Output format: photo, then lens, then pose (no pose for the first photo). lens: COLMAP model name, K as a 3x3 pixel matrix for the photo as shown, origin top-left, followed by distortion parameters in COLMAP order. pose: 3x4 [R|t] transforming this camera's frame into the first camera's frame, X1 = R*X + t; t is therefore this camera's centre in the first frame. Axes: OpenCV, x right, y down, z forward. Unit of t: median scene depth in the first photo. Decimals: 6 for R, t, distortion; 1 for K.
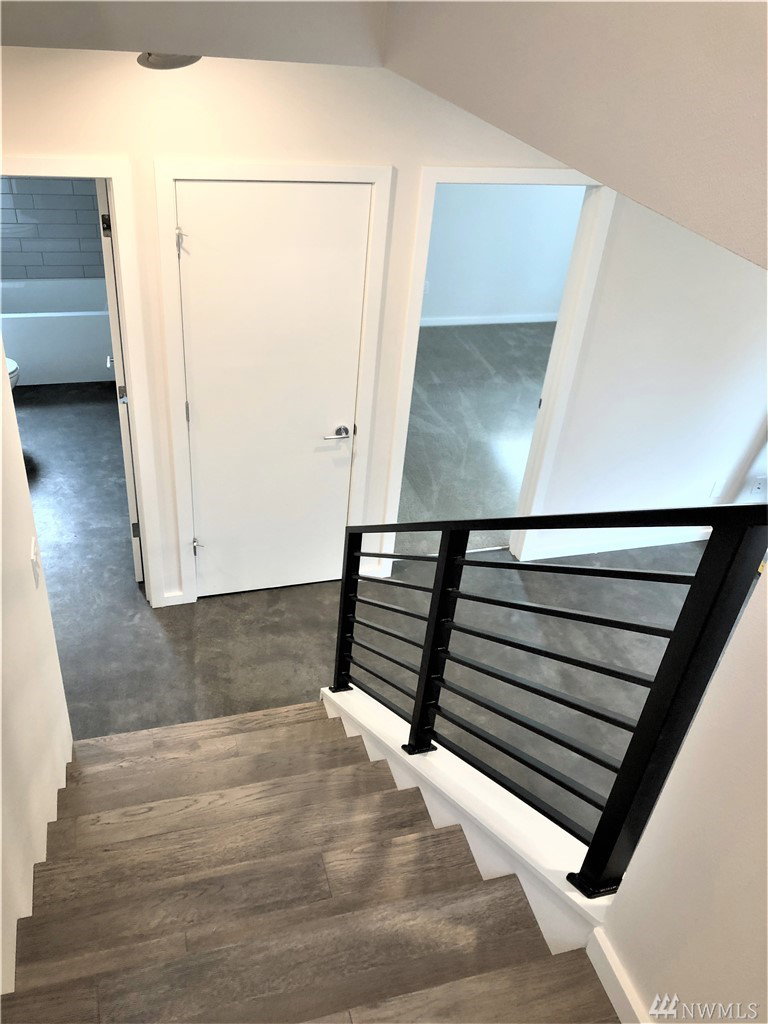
lens RADIAL K [[837.6, 0, 385.3], [0, 837.6, 513.0], [0, 0, 1]] dist [-0.007752, 0.004148]
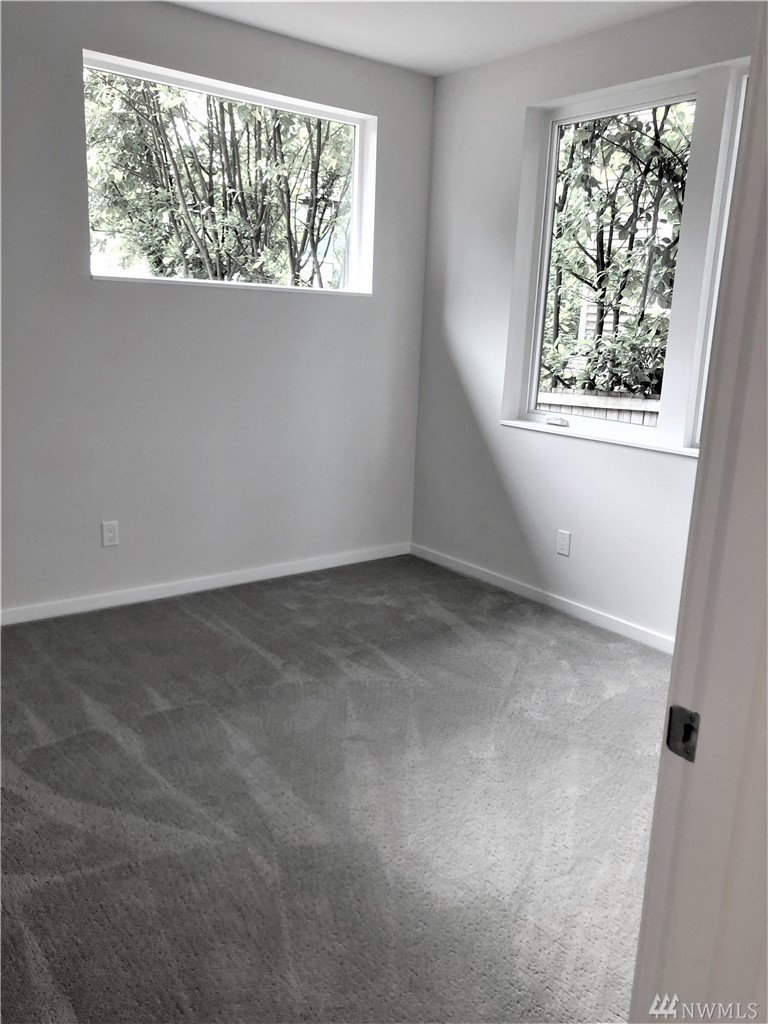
lens RADIAL K [[837.6, 0, 386.1], [0, 837.6, 512.5], [0, 0, 1]] dist [-0.007752, 0.004148]
pose [[0.930262, -0.132568, 0.342108, 0.034908], [0.244025, 0.919857, -0.307106, -0.090702], [-0.273978, 0.369172, 0.888058, 0.557472]]
